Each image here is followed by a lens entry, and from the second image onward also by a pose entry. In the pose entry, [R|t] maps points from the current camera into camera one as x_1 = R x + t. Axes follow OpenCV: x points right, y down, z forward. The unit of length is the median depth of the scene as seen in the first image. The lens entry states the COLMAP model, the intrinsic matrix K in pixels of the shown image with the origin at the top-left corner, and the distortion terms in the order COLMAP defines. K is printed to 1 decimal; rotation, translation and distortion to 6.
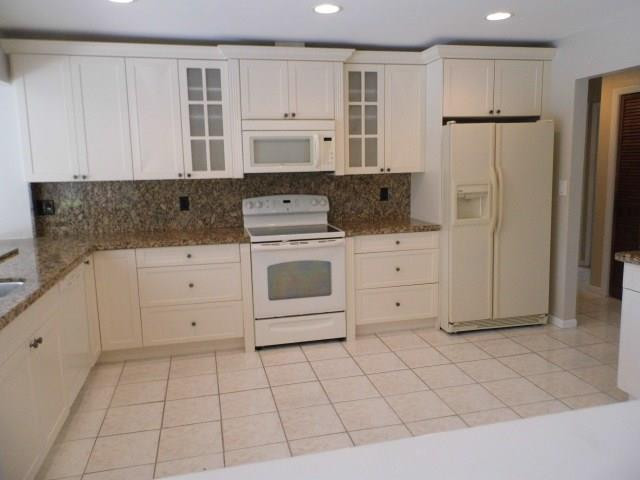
lens RADIAL K [[494.6, 0, 319.5], [0, 494.6, 233.1], [0, 0, 1]] dist [0.012883, -0.003056]
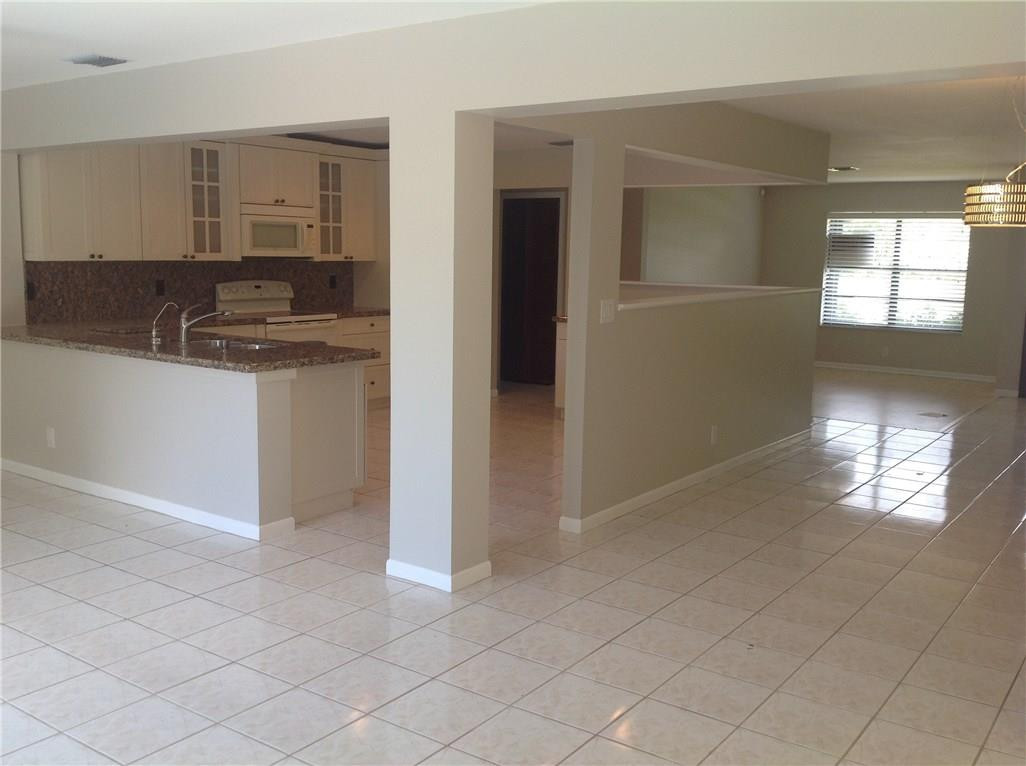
lens RADIAL K [[971.7, 0, 513.0], [0, 971.7, 383.0], [0, 0, 1]] dist [0.195540, -0.518560]
pose [[0.756772, -0.058644, 0.651043, -1.032939], [0.063815, 0.997838, 0.015703, 0.135369], [-0.650557, 0.029663, 0.758878, -0.845298]]
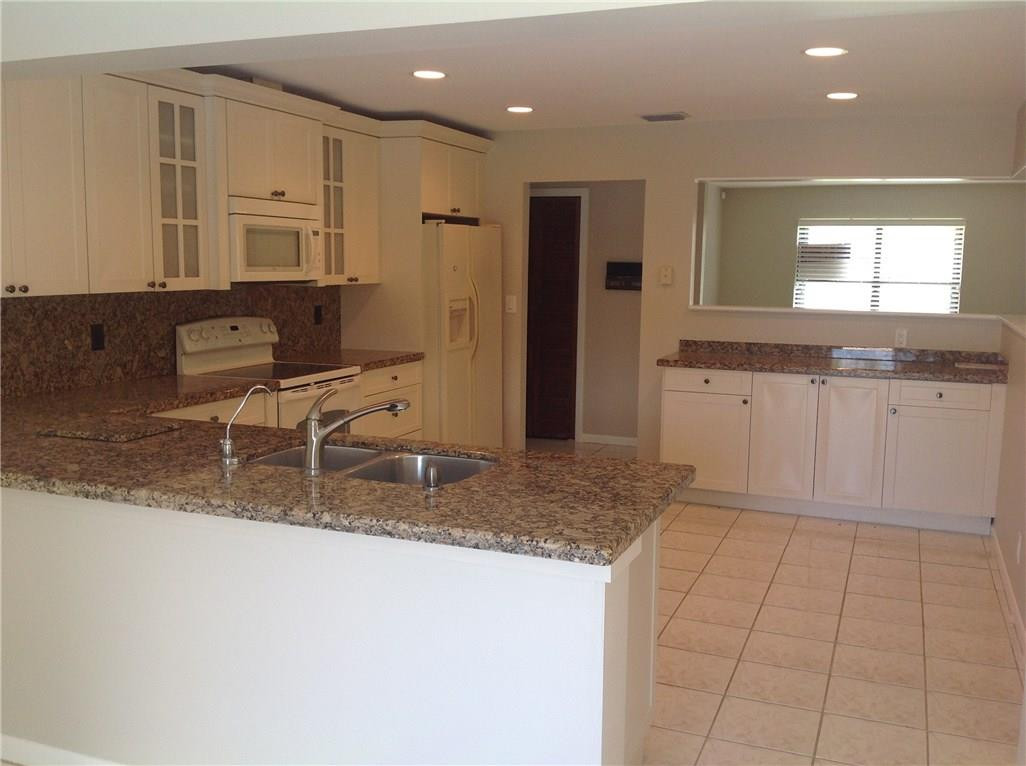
lens RADIAL K [[971.7, 0, 513.0], [0, 971.7, 383.0], [0, 0, 1]] dist [0.195540, -0.518560]
pose [[0.575789, -0.077429, 0.813924, -0.945533], [0.095314, 0.995075, 0.027235, 0.003888], [-0.812024, 0.061897, 0.580333, 0.009449]]
